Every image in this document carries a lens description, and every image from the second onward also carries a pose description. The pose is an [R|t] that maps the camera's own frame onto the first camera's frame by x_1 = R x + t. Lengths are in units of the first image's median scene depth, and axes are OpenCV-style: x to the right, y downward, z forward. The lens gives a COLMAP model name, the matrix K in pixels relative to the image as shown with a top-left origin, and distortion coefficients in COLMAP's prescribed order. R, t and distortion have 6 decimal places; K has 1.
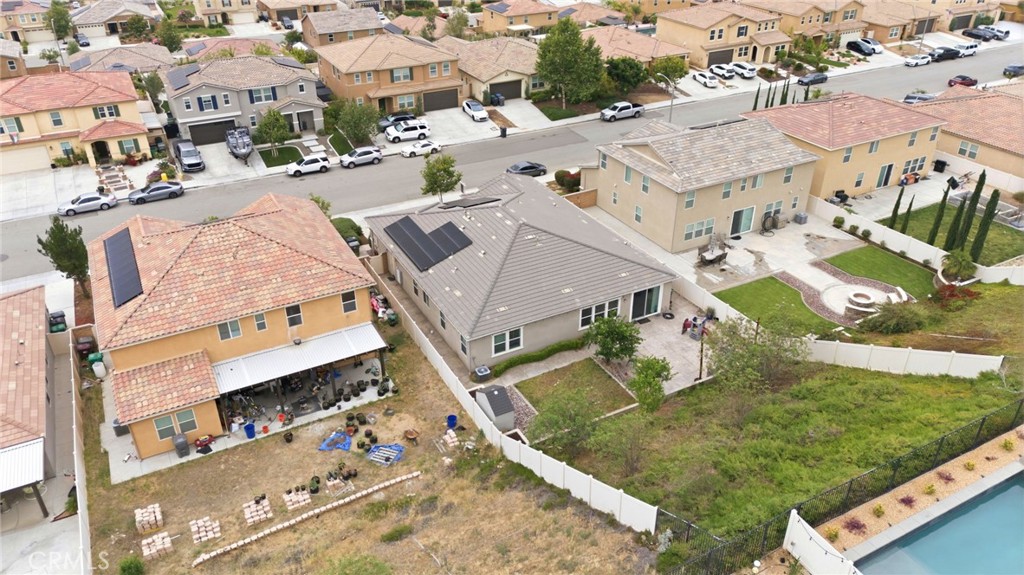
lens RADIAL K [[742.5, 0, 516.0], [0, 742.5, 289.2], [0, 0, 1]] dist [0.091581, -0.094920]
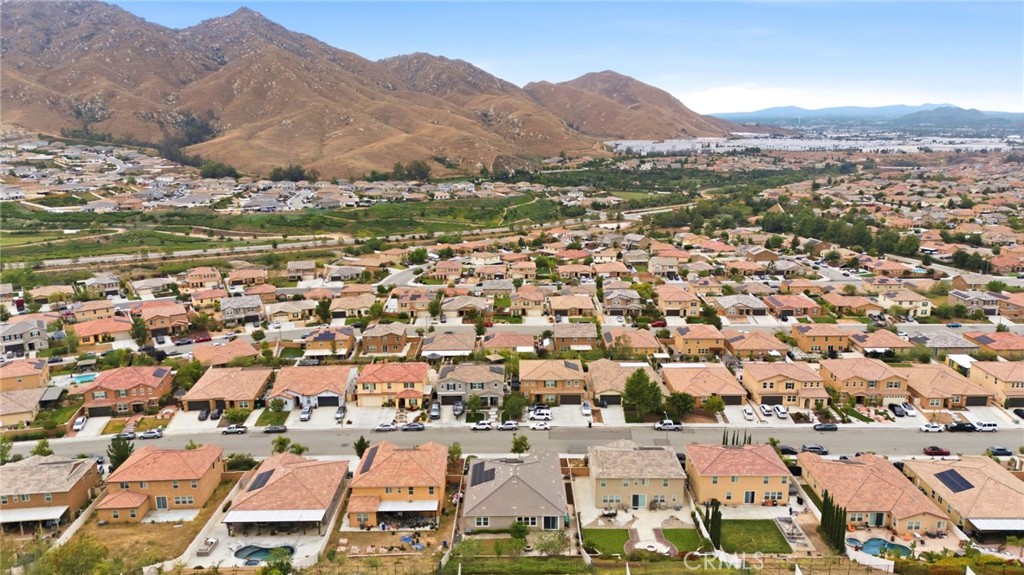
lens RADIAL K [[742.5, 0, 516.0], [0, 742.5, 289.2], [0, 0, 1]] dist [0.091581, -0.094920]
pose [[0.880116, 0.105822, -0.462816, 0.712449], [-0.235850, 0.943499, -0.232777, -0.065496], [0.412033, 0.314026, 0.855346, -0.823084]]
